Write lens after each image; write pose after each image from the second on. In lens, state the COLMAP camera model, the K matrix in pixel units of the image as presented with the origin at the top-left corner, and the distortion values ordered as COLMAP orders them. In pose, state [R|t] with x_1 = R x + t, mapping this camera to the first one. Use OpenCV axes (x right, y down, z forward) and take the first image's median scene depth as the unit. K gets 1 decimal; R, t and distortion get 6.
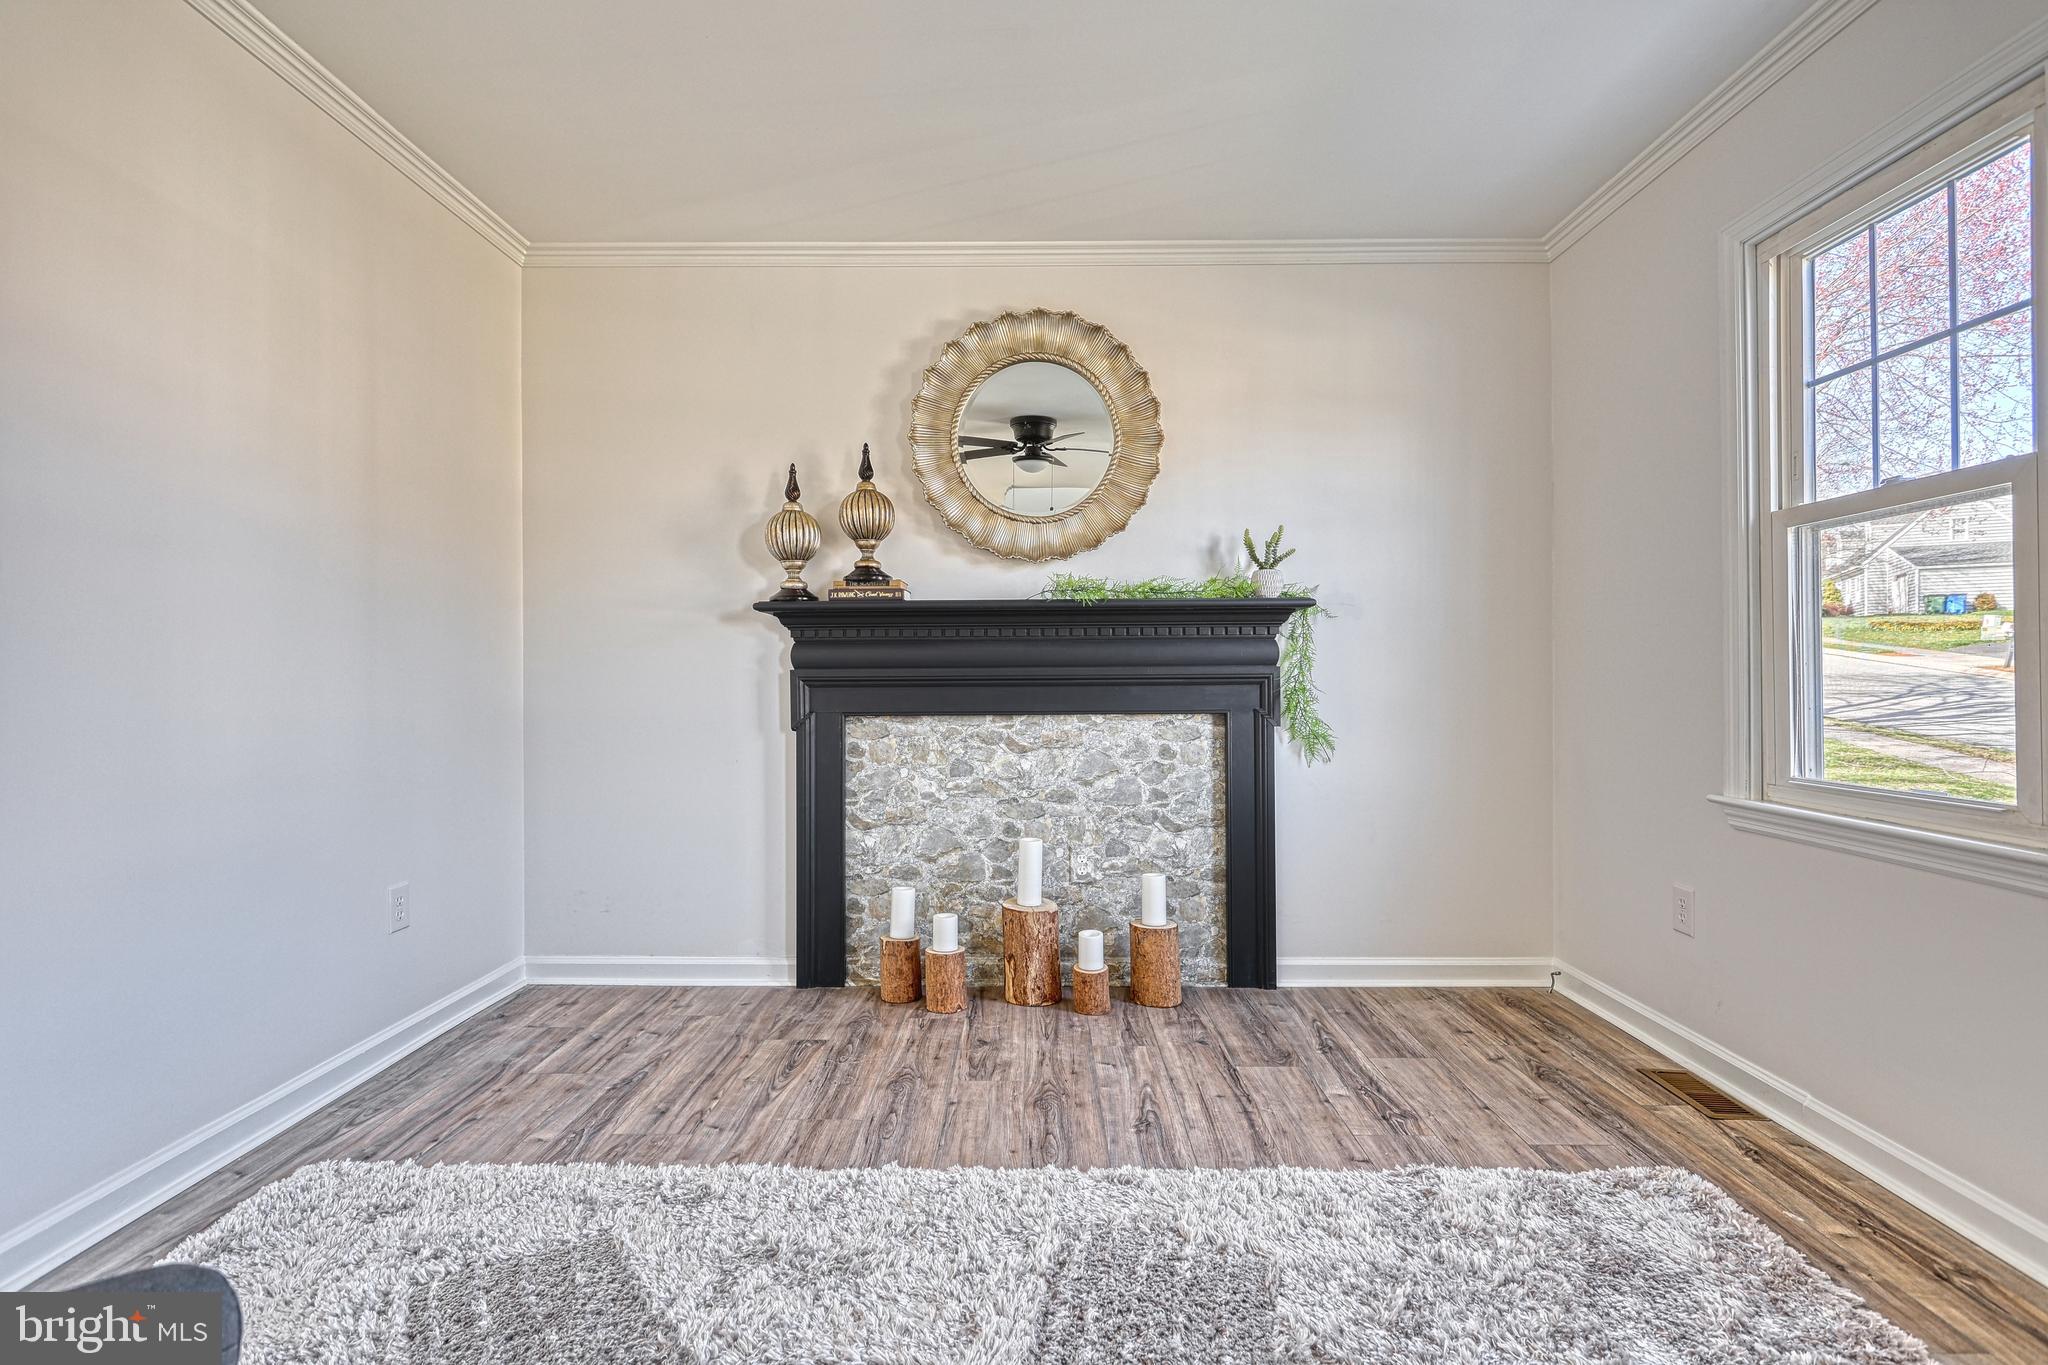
lens RADIAL K [[960.6, 0, 1022.5], [0, 960.6, 678.5], [0, 0, 1]] dist [-0.005806, -0.000162]
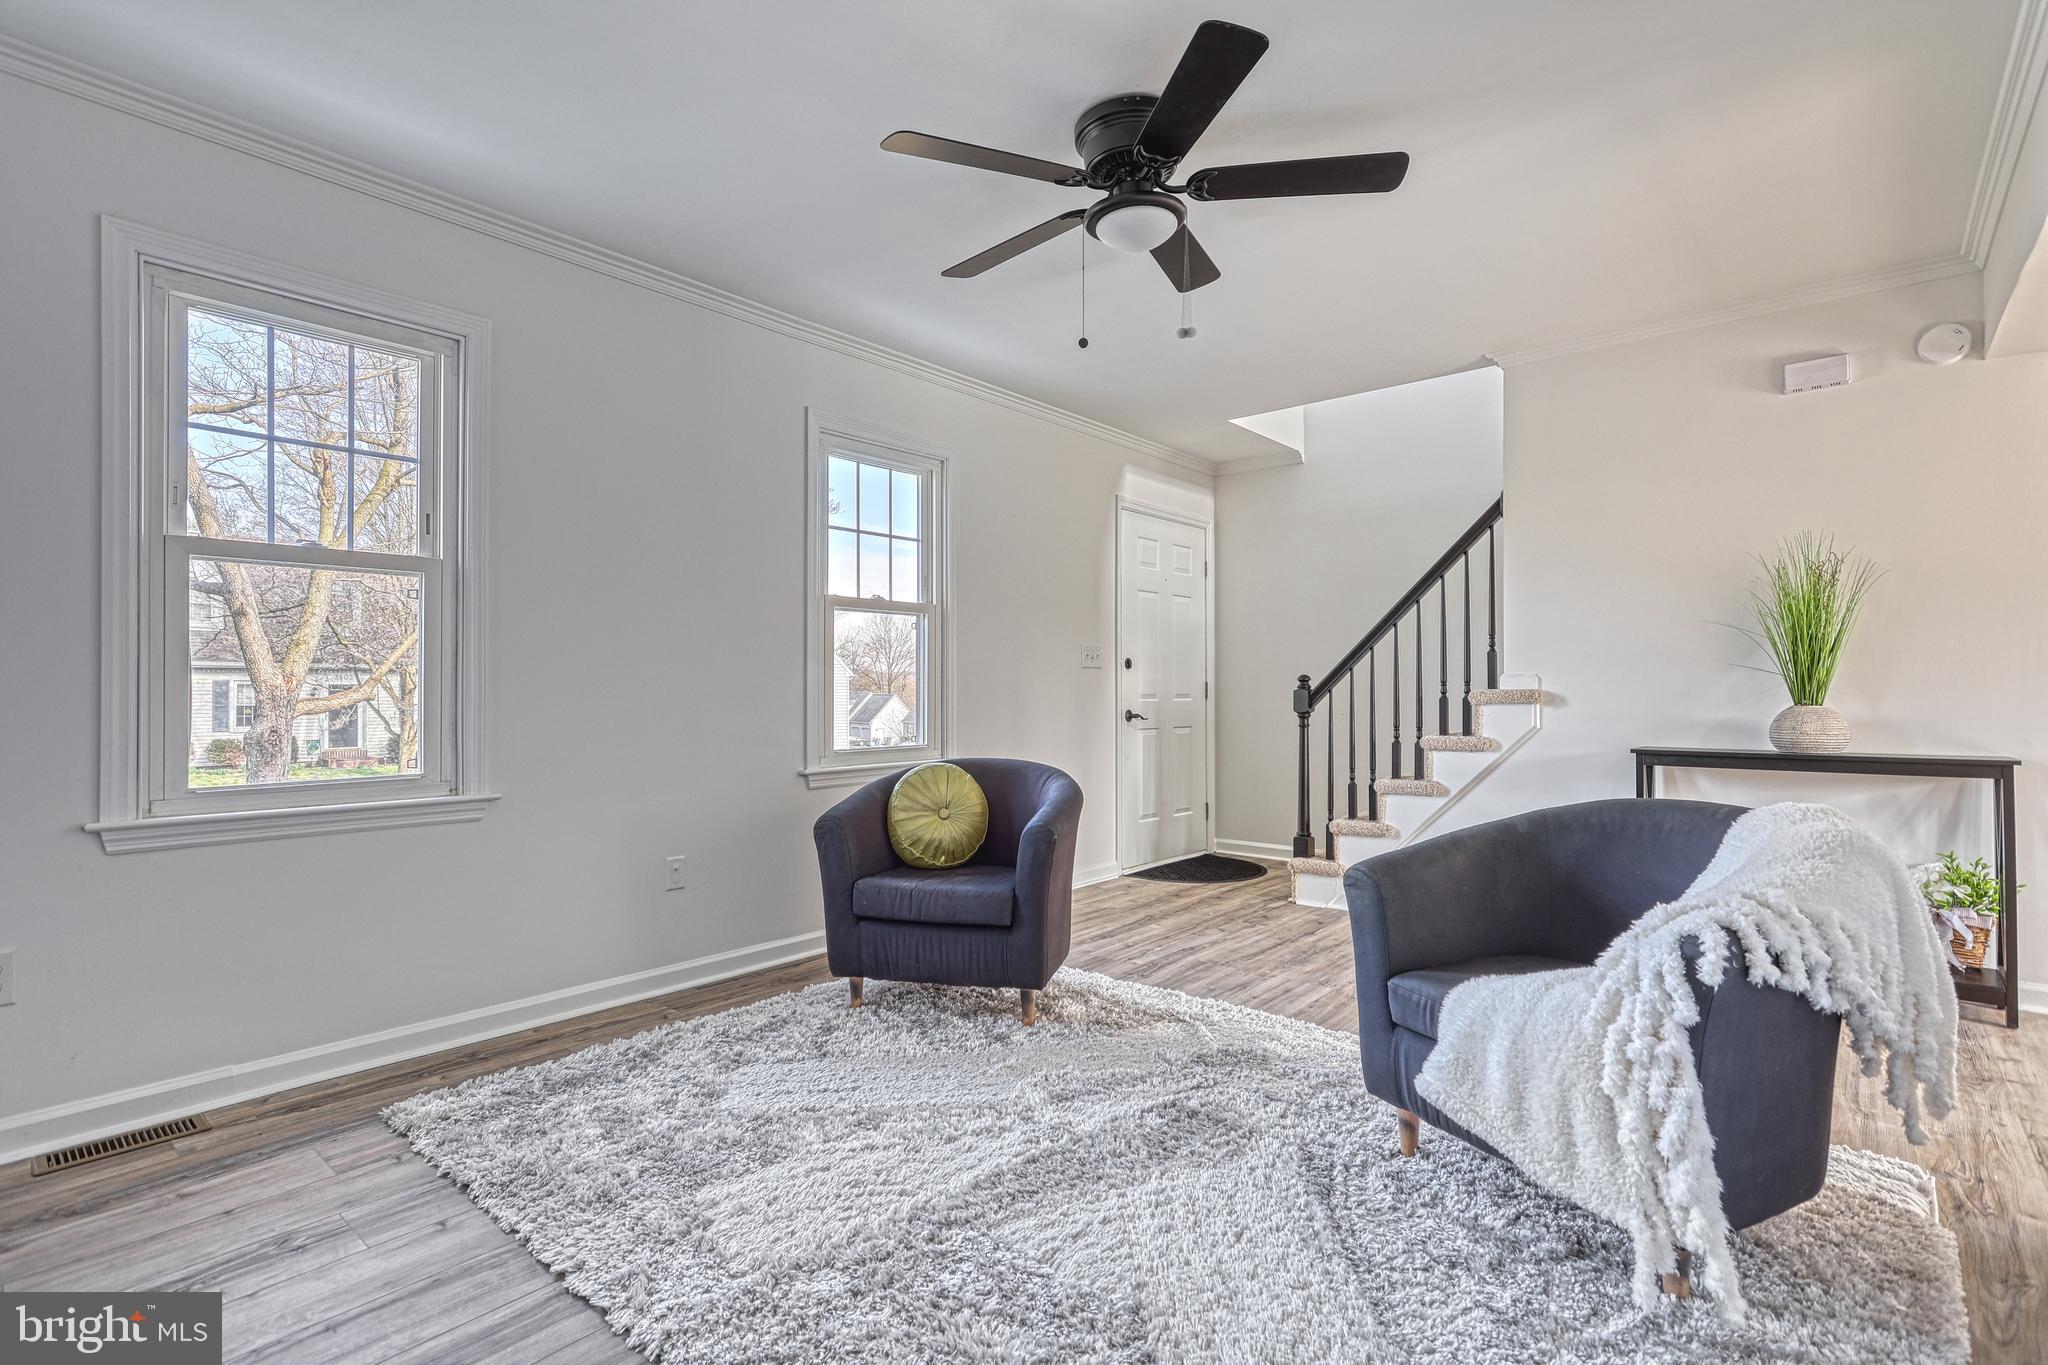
lens RADIAL K [[980.2, 0, 1024.0], [0, 980.2, 682.5], [0, 0, 1]] dist [-0.001187, -0.000117]
pose [[-0.770086, 0.005513, 0.637917, -0.429012], [0.002613, 0.999982, -0.005487, -0.005773], [-0.637935, -0.002558, -0.770086, 0.870369]]
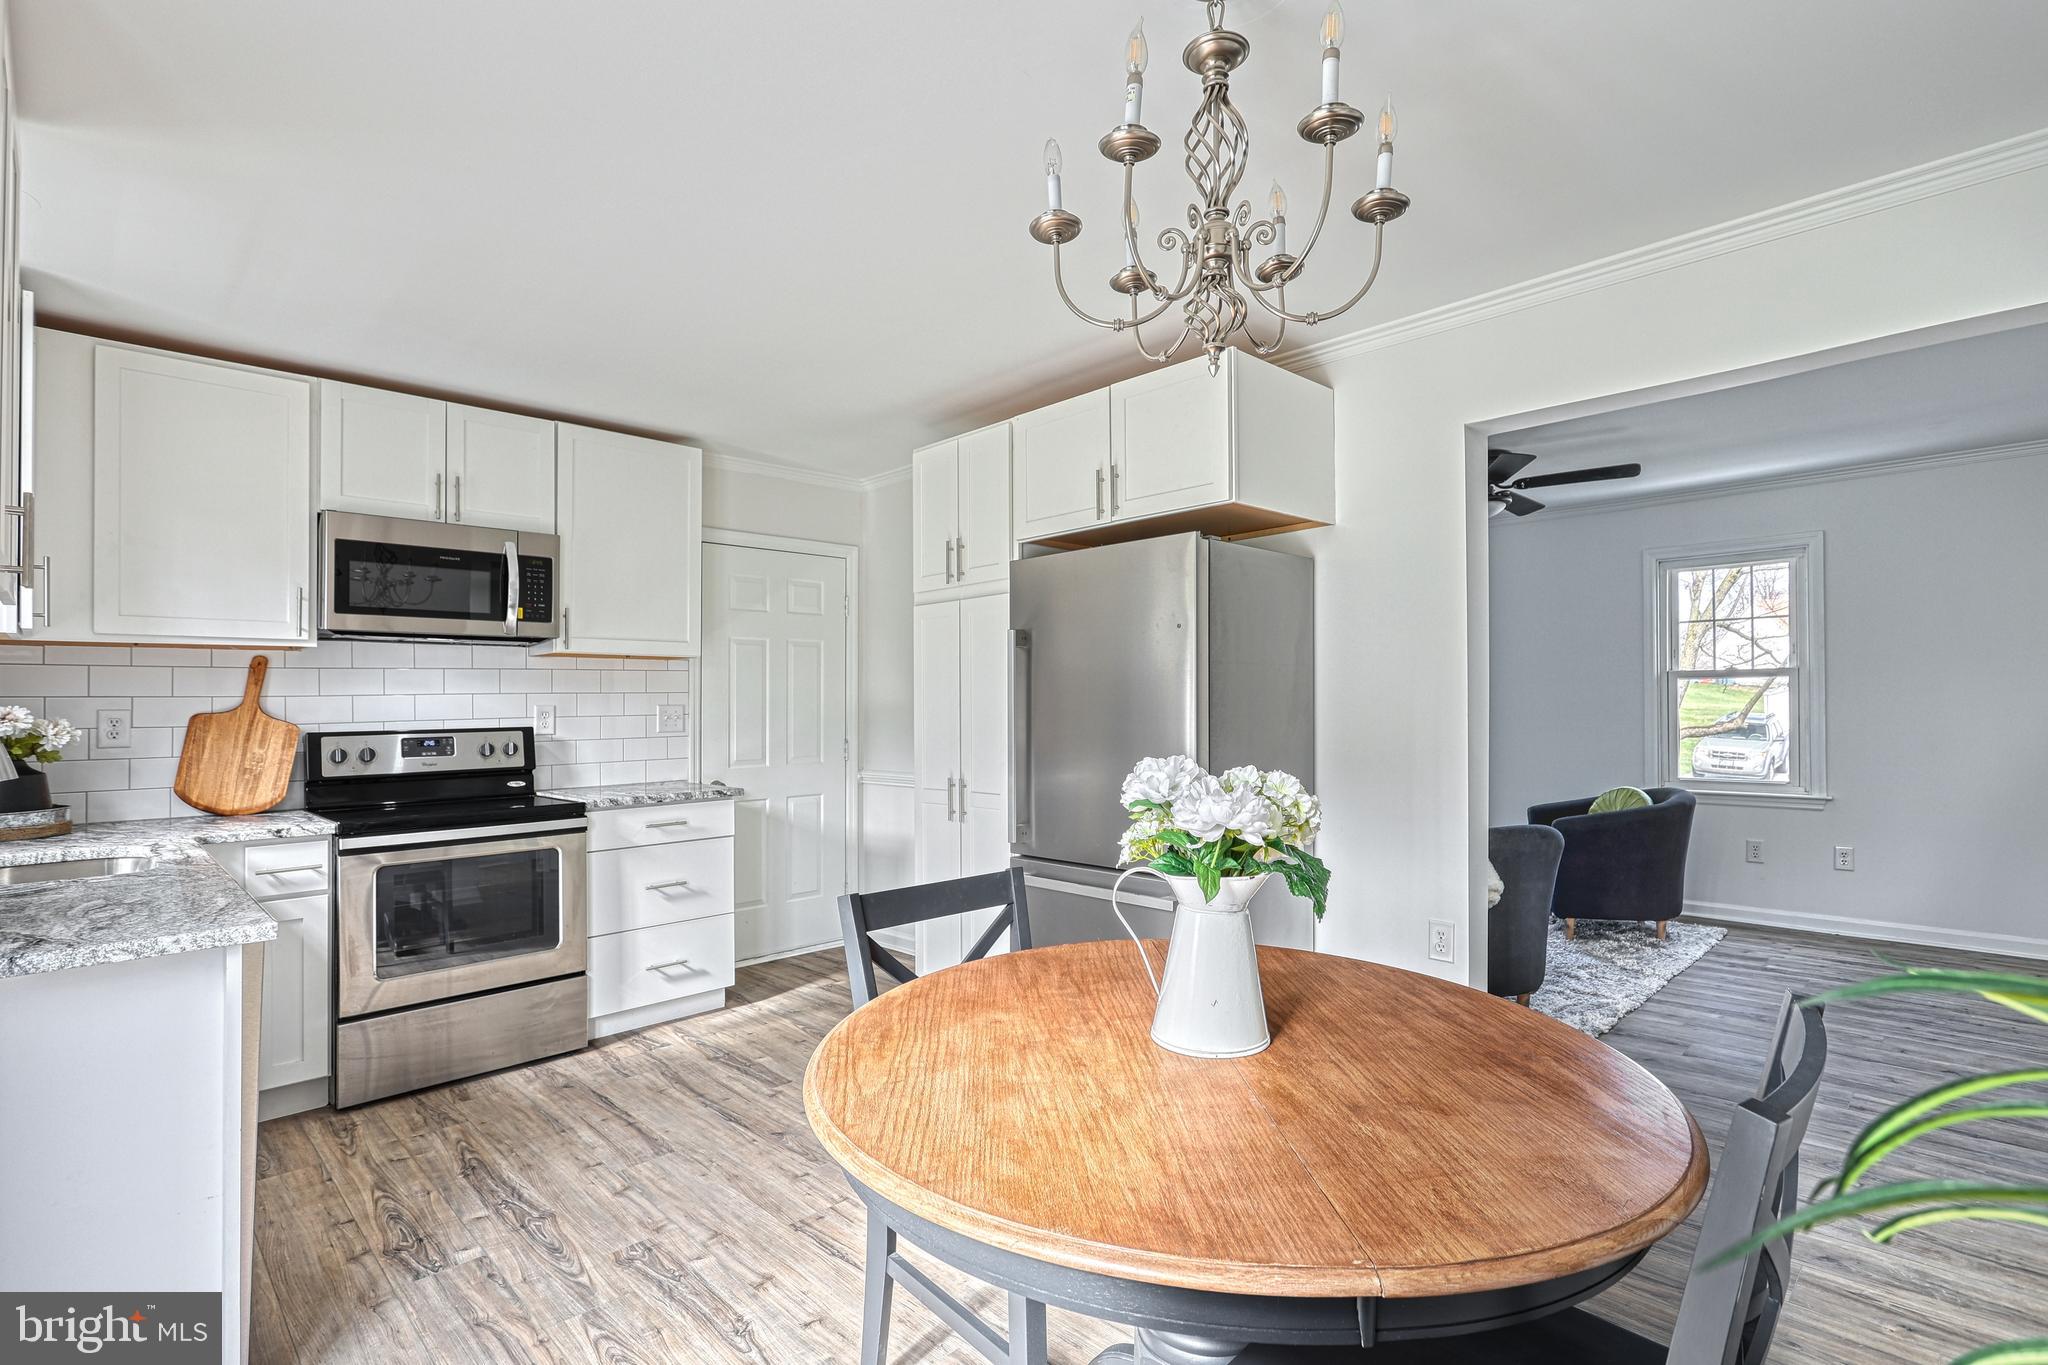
lens RADIAL K [[982.4, 0, 1022.1], [0, 982.4, 695.0], [0, 0, 1]] dist [-0.004920, -0.000296]
pose [[0.709008, 0.001347, 0.705199, -1.561401], [0.010358, 0.999870, -0.012324, -0.067972], [-0.705125, 0.016042, 0.708902, -0.355964]]
